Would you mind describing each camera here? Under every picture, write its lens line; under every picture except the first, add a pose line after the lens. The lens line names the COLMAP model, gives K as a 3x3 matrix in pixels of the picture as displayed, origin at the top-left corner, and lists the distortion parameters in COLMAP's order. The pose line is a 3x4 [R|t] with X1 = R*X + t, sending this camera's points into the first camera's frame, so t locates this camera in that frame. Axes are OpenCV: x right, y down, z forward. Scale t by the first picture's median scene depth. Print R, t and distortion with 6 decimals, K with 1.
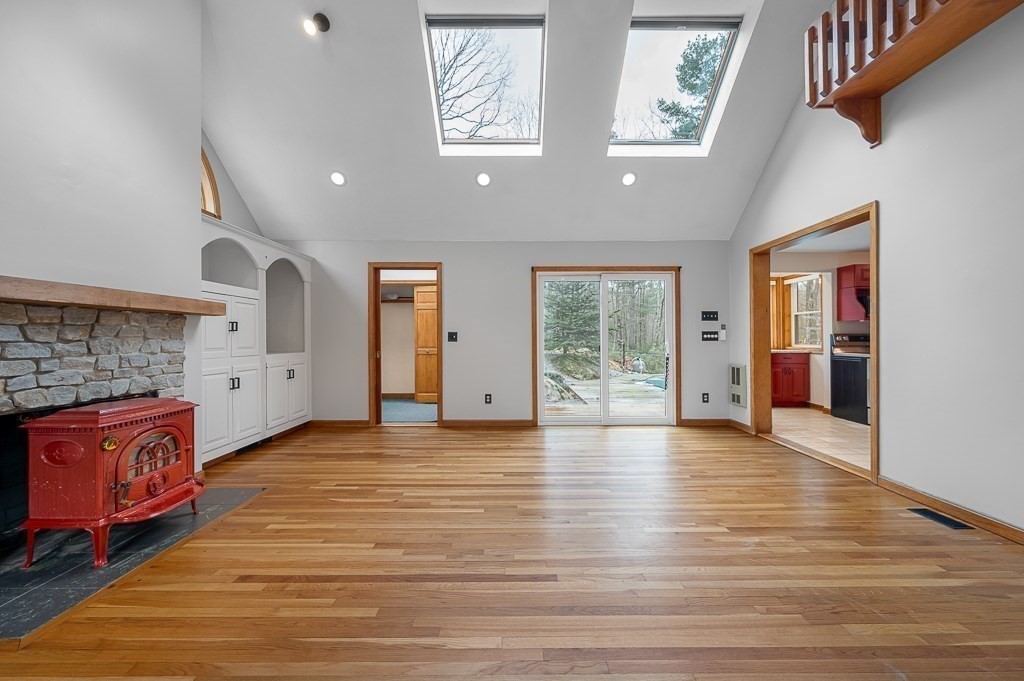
lens RADIAL K [[408.6, 0, 520.0], [0, 408.6, 335.1], [0, 0, 1]] dist [0.009037, -0.000154]
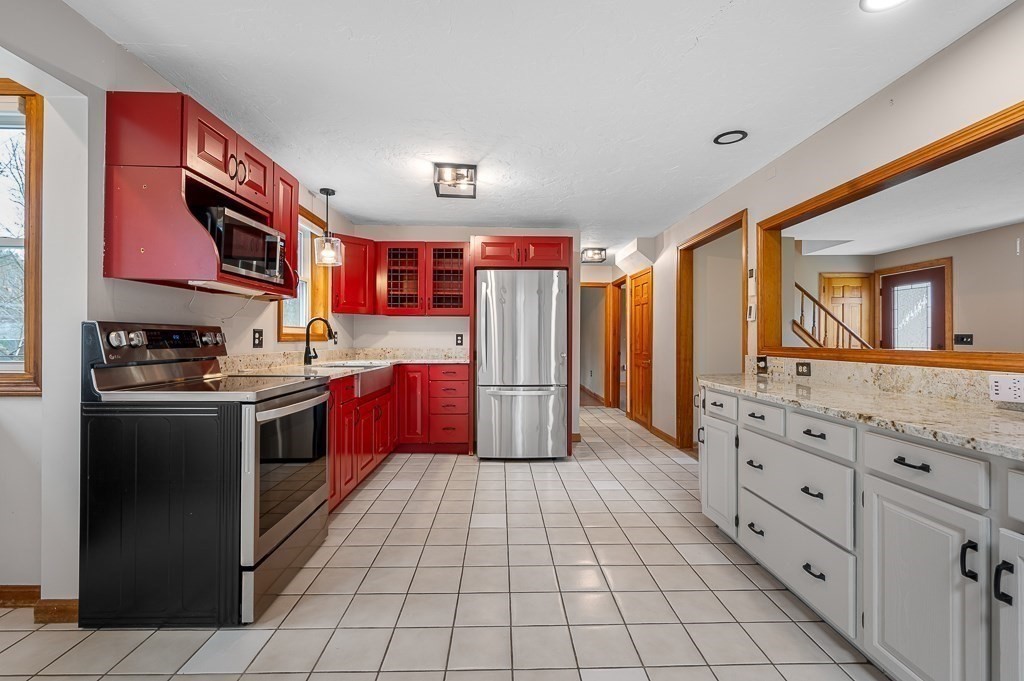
lens RADIAL K [[458.2, 0, 519.2], [0, 458.2, 337.7], [0, 0, 1]] dist [0.005648, 0.000330]
pose [[-0.033153, 0.004019, 0.999442, 0.853690], [-0.017461, 0.999837, -0.004599, 0.008763], [-0.999298, -0.017604, -0.033077, 1.393524]]
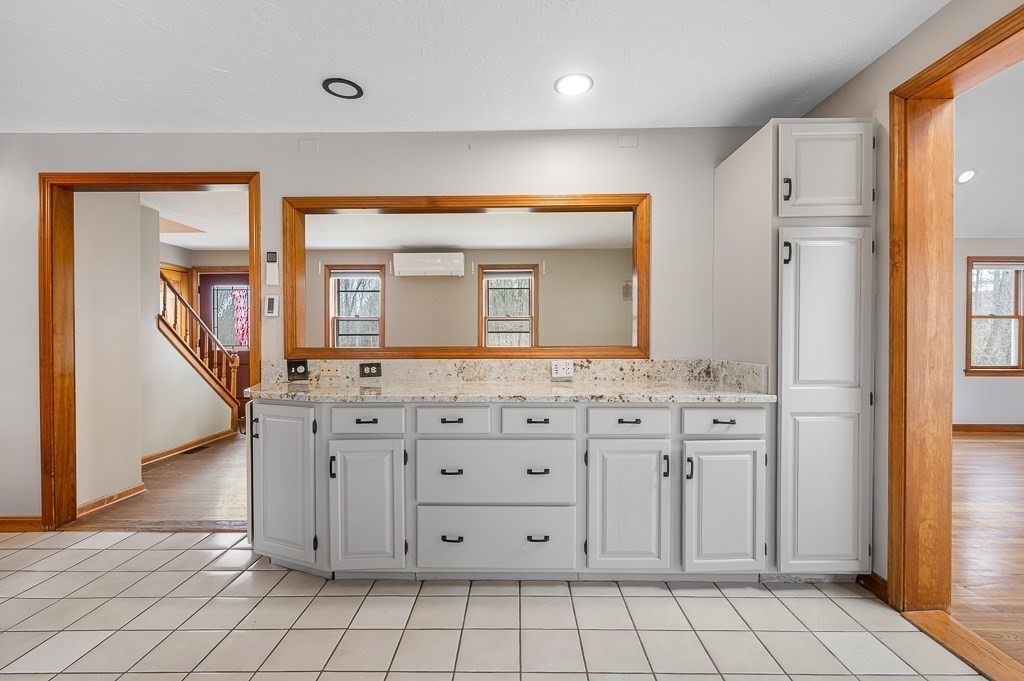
lens RADIAL K [[454.4, 0, 509.1], [0, 454.4, 343.4], [0, 0, 1]] dist [0.008497, 0.000757]
pose [[-0.999937, 0.003682, 0.010601, 1.499135], [0.003671, 0.999993, -0.001029, 0.007561], [-0.010605, -0.000990, -0.999943, 1.684549]]
